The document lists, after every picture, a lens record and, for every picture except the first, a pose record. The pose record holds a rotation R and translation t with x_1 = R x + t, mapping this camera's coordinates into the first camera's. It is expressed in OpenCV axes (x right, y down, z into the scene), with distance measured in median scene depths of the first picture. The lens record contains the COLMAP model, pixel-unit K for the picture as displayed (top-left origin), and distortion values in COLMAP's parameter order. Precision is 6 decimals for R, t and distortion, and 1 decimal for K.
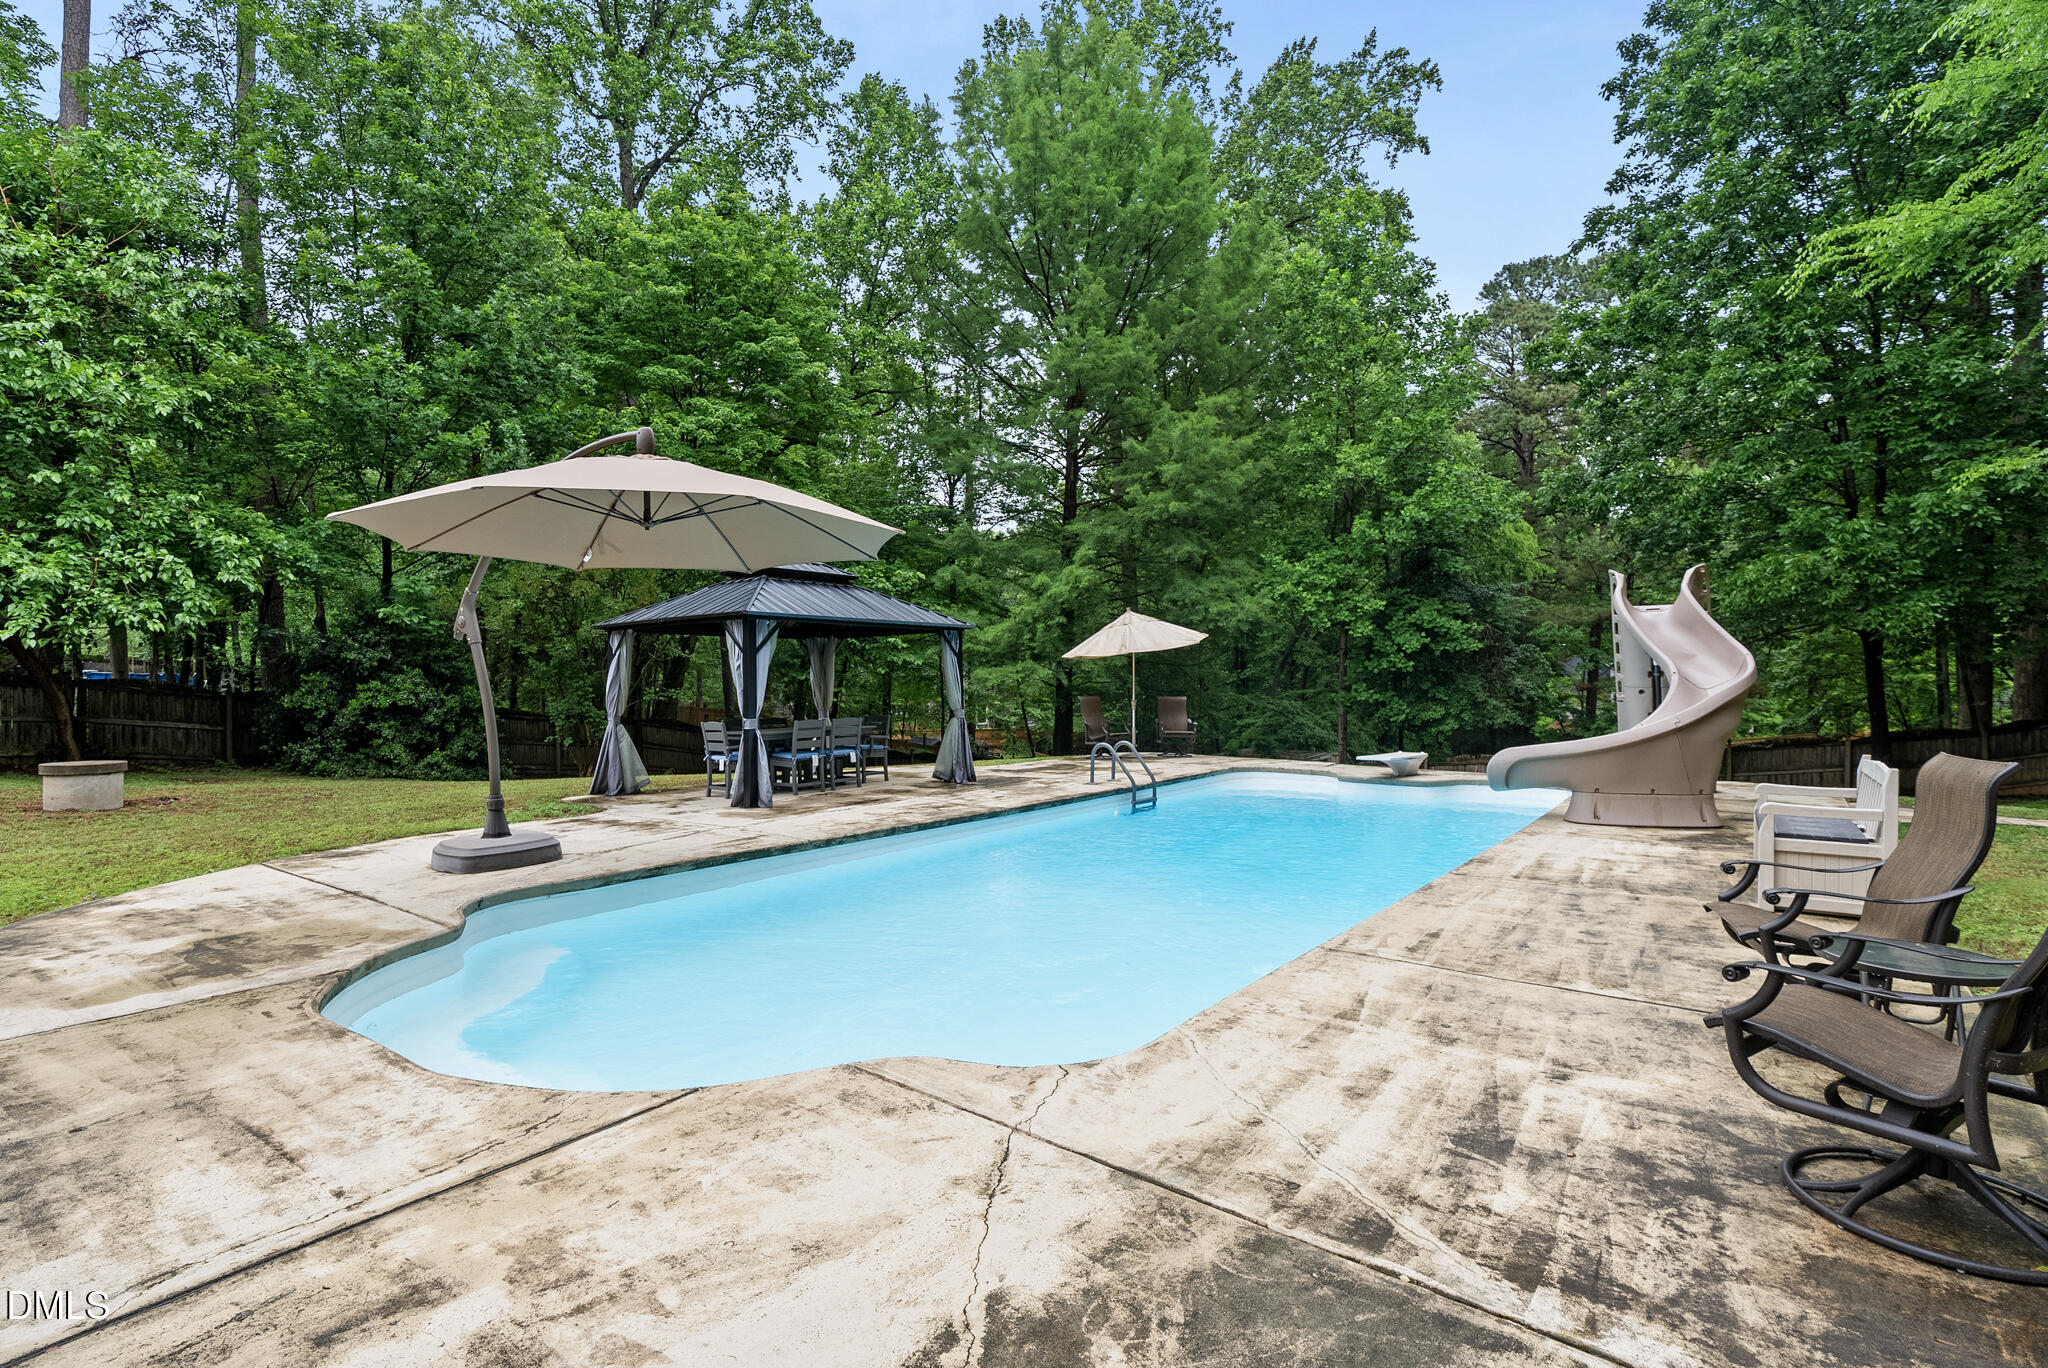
lens RADIAL K [[984.3, 0, 1017.1], [0, 984.3, 691.6], [0, 0, 1]] dist [0.002346, -0.001878]
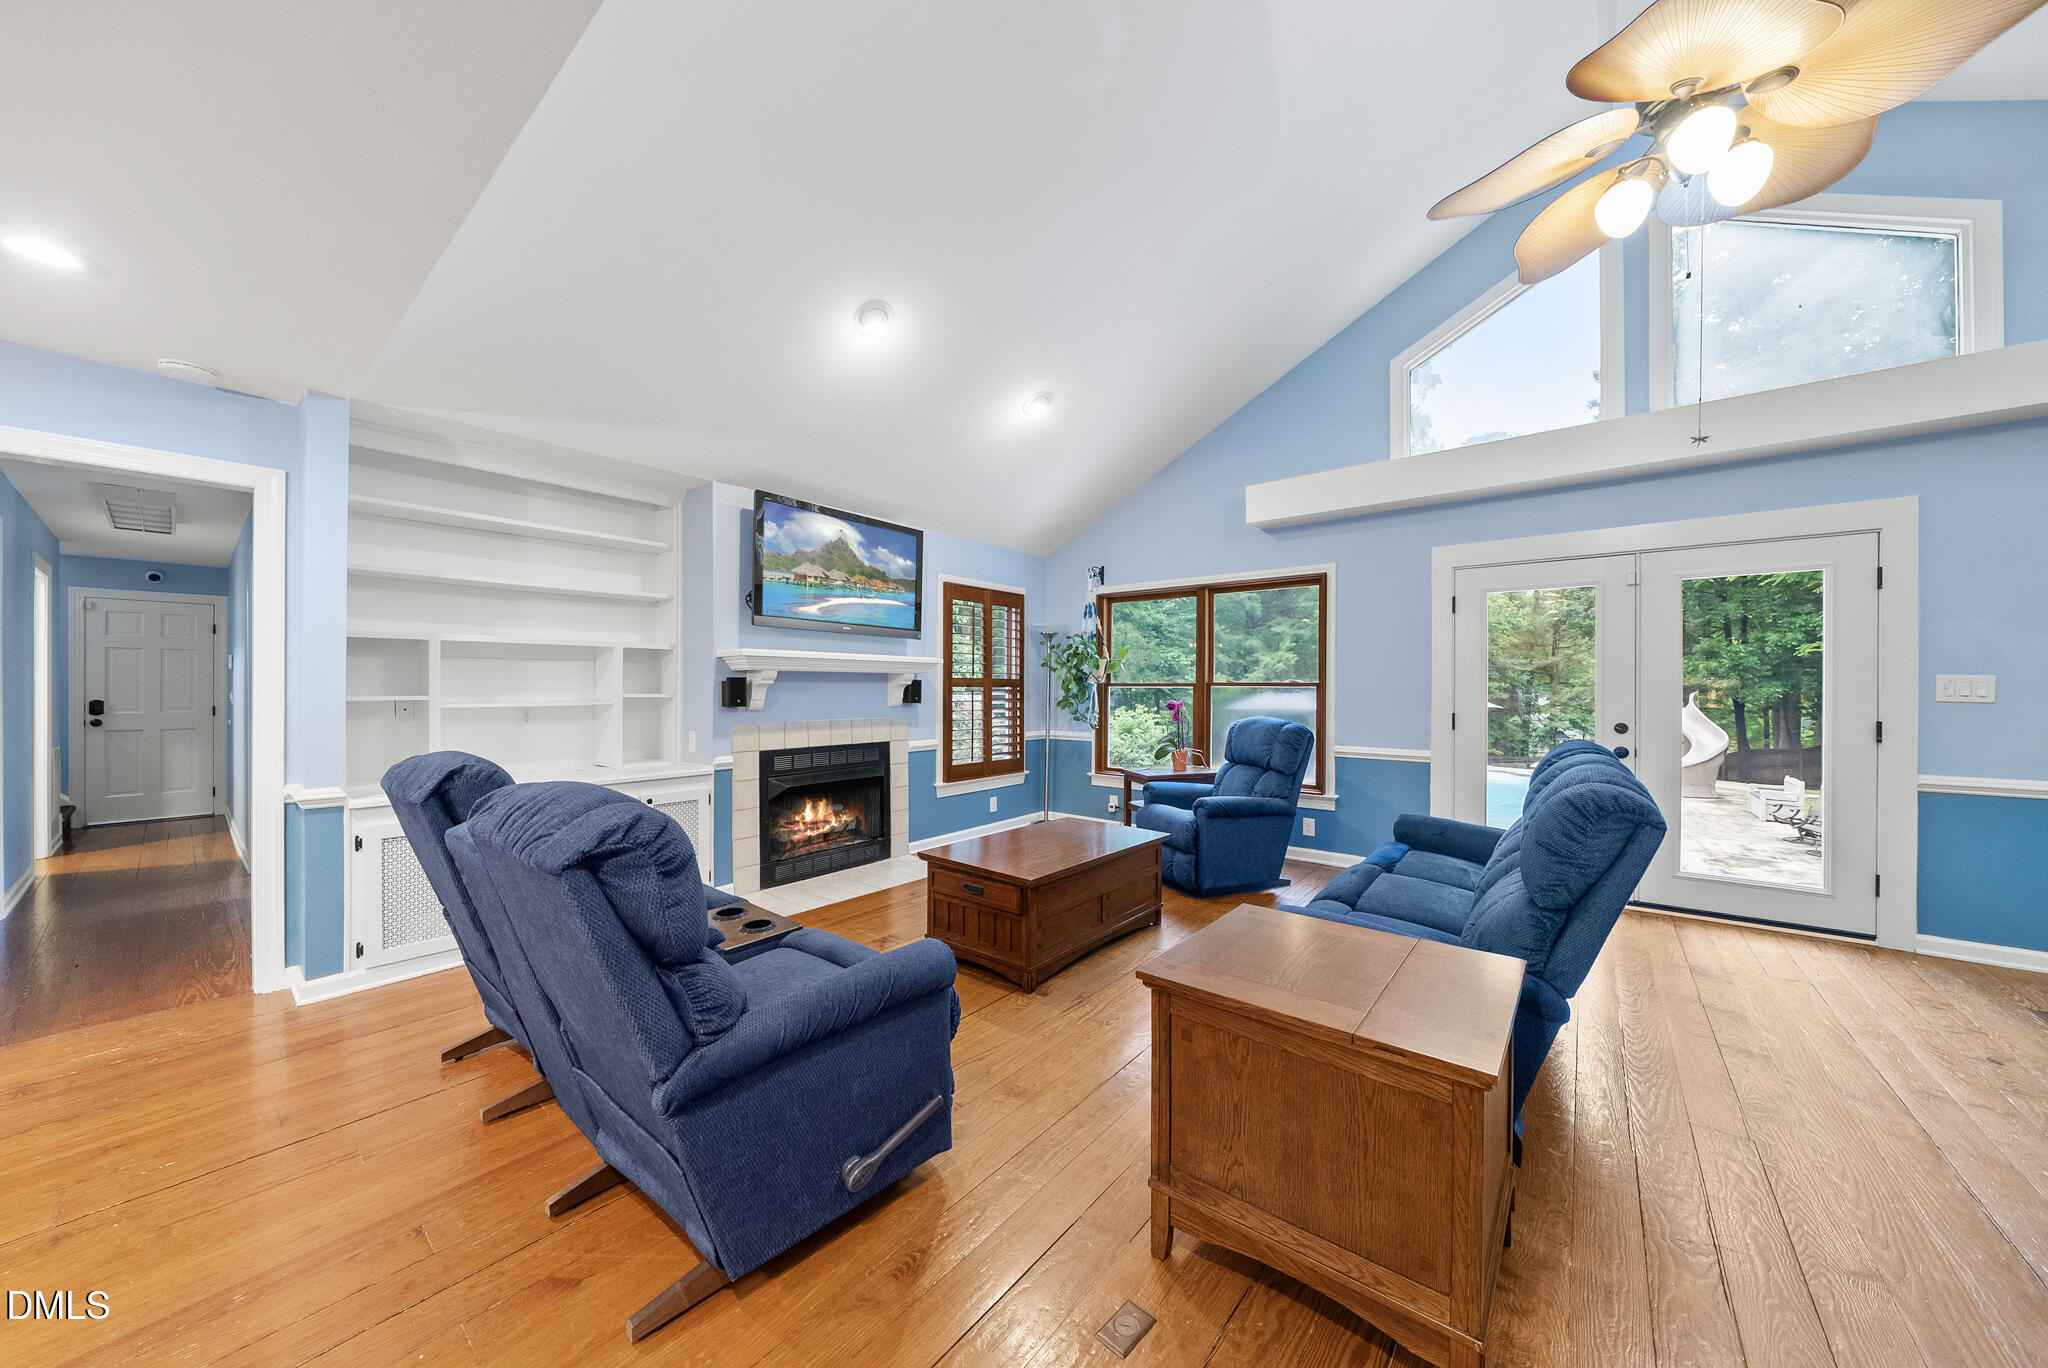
lens RADIAL K [[708.0, 0, 1017.4], [0, 708.0, 689.9], [0, 0, 1]] dist [-0.009488, 0.000581]
pose [[0.998716, 0.008916, -0.049871, -0.891274], [-0.009337, 0.999923, -0.008207, -0.100417], [0.049794, 0.008662, 0.998722, -0.823197]]
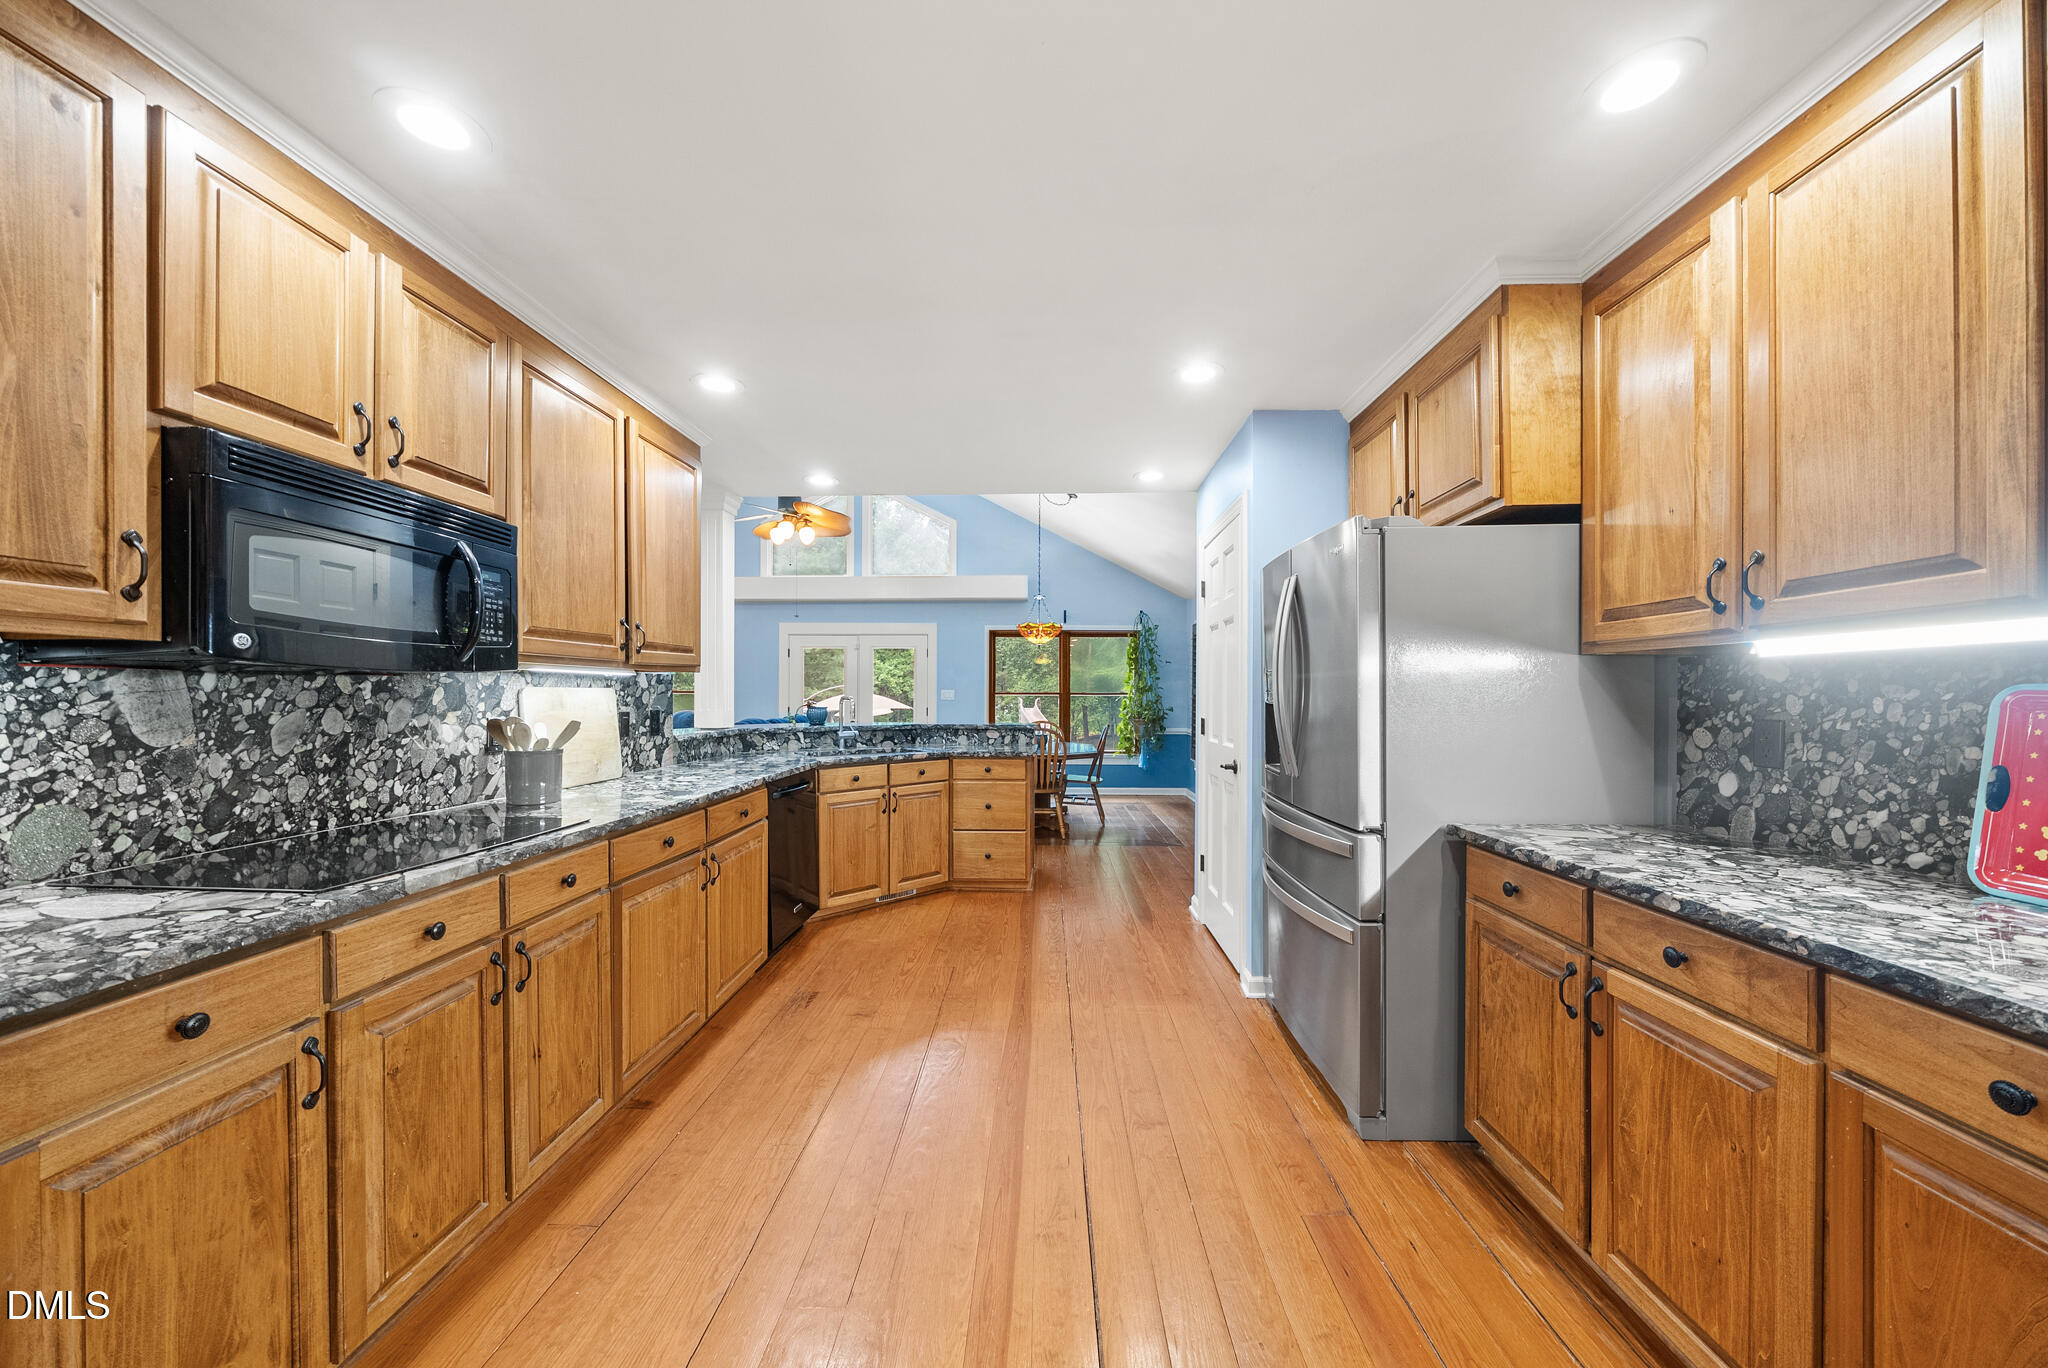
lens RADIAL K [[708.0, 0, 1027.5], [0, 708.0, 698.4], [0, 0, 1]] dist [-0.009488, 0.000581]
pose [[0.821930, 0.008914, 0.569519, -0.893739], [-0.003406, 0.999937, -0.010735, -0.095203], [-0.569578, 0.006884, 0.821908, -1.221294]]
